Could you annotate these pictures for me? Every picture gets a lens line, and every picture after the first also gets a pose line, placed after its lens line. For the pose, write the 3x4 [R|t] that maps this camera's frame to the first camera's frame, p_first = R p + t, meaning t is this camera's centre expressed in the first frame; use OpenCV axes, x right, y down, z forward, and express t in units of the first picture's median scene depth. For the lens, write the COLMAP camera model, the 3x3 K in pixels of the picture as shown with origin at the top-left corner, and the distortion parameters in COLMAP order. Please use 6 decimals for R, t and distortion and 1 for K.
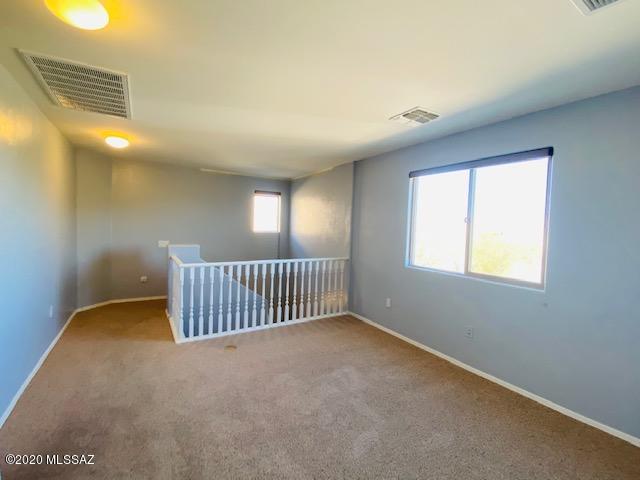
lens RADIAL K [[295.0, 0, 323.2], [0, 295.0, 240.0], [0, 0, 1]] dist [-0.000529, -0.003137]
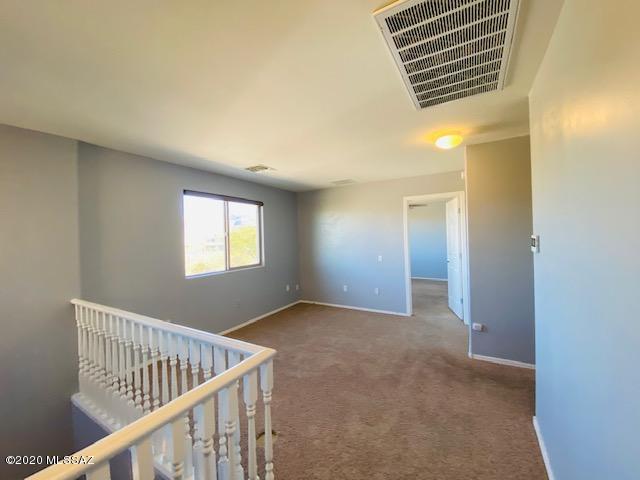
lens RADIAL K [[260.2, 0, 318.4], [0, 260.2, 240.0], [0, 0, 1]] dist [0.004385, -0.009076]
pose [[-0.470822, -0.034784, 0.881542, -0.831192], [0.043526, 0.997090, 0.062590, -0.092181], [-0.881154, 0.067839, -0.467937, 1.101457]]
